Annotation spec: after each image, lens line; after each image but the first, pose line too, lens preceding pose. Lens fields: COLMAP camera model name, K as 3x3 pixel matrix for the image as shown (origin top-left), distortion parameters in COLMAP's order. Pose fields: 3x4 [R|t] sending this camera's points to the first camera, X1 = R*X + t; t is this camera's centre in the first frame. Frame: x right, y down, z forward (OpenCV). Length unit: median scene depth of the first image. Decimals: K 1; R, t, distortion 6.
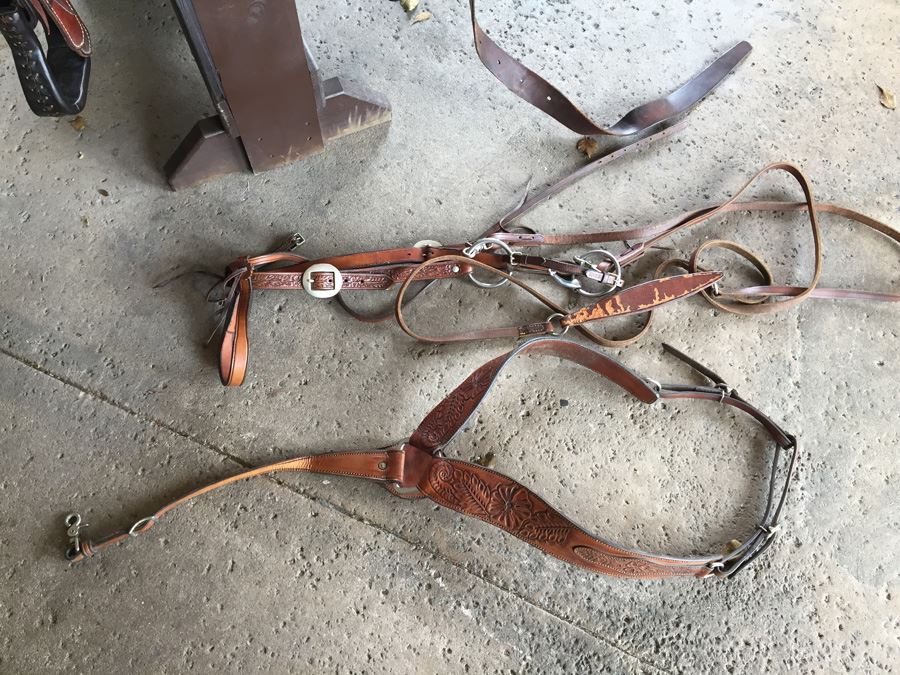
lens RADIAL K [[779.6, 0, 450.0], [0, 779.6, 337.5], [0, 0, 1]] dist [0.079680, -0.123843]
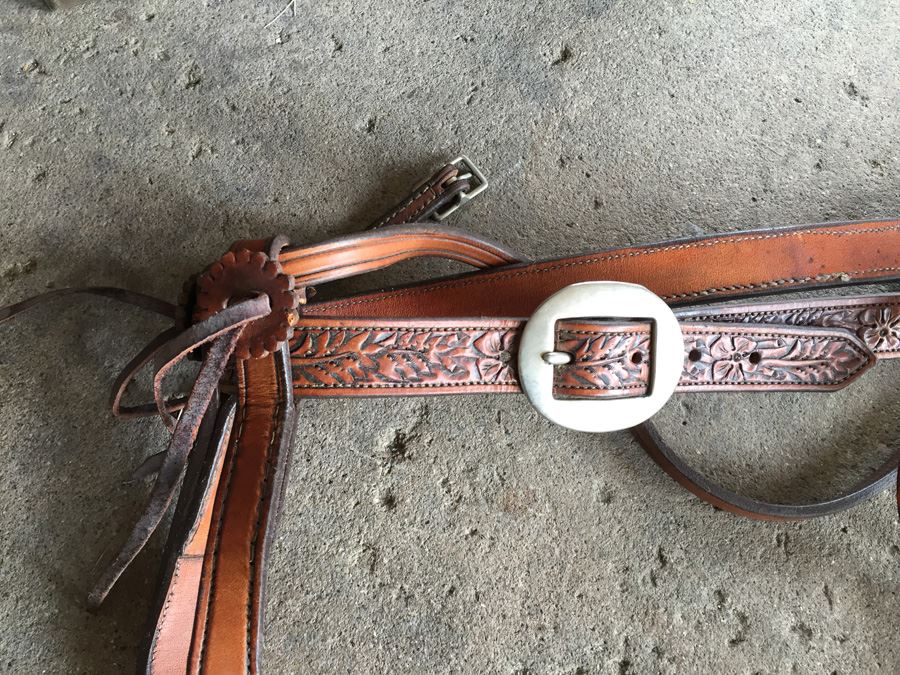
lens RADIAL K [[779.6, 0, 450.0], [0, 779.6, 337.5], [0, 0, 1]] dist [0.079680, -0.123843]
pose [[0.997566, 0.038024, -0.058448, -0.188412], [-0.036157, 0.998812, 0.032671, -0.081658], [0.059620, -0.030479, 0.997756, 0.752370]]
